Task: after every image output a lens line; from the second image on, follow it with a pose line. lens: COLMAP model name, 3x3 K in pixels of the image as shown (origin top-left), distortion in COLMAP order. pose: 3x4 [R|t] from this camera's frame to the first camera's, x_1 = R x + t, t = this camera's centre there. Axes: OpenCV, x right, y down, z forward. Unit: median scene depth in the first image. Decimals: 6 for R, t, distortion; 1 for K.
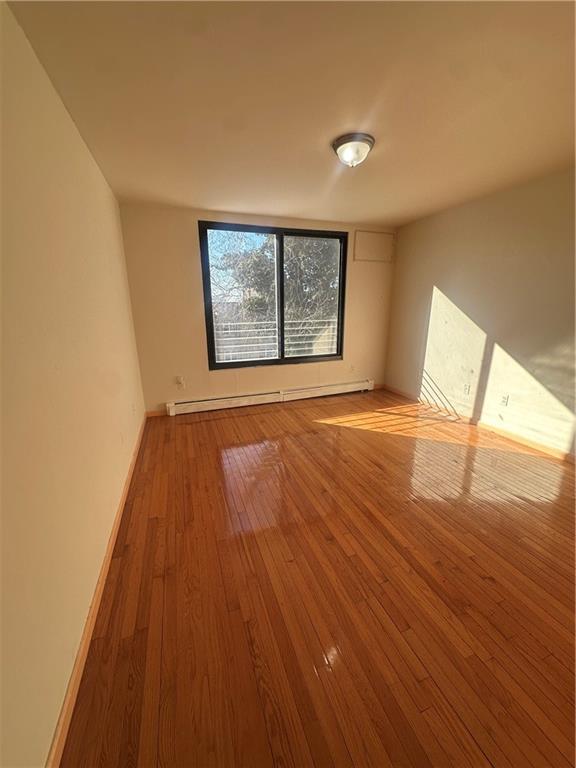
lens RADIAL K [[302.3, 0, 288.0], [0, 302.3, 384.0], [0, 0, 1]] dist [0.000996, 0.000162]
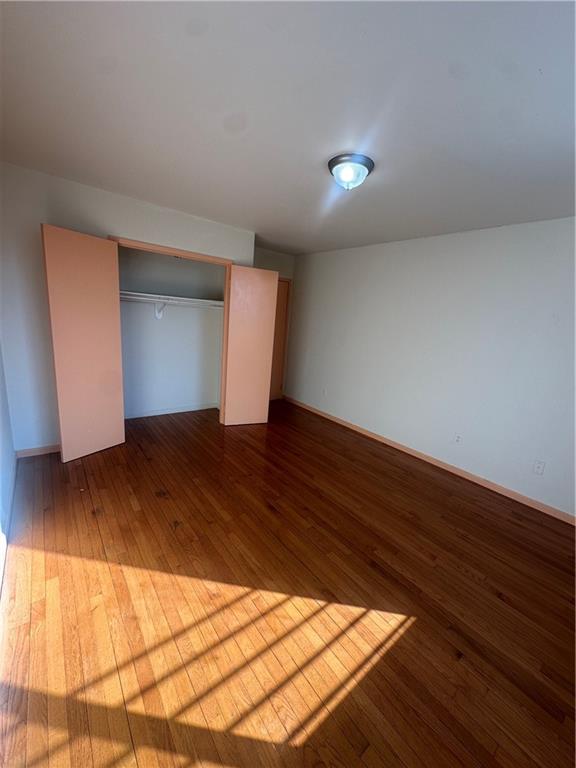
lens RADIAL K [[302.3, 0, 288.0], [0, 302.3, 384.0], [0, 0, 1]] dist [0.000996, 0.000162]
pose [[-0.943171, -0.011838, -0.332096, 0.443140], [-0.169563, 0.876619, 0.450319, -0.369680], [0.285791, 0.481039, -0.828810, 1.267464]]
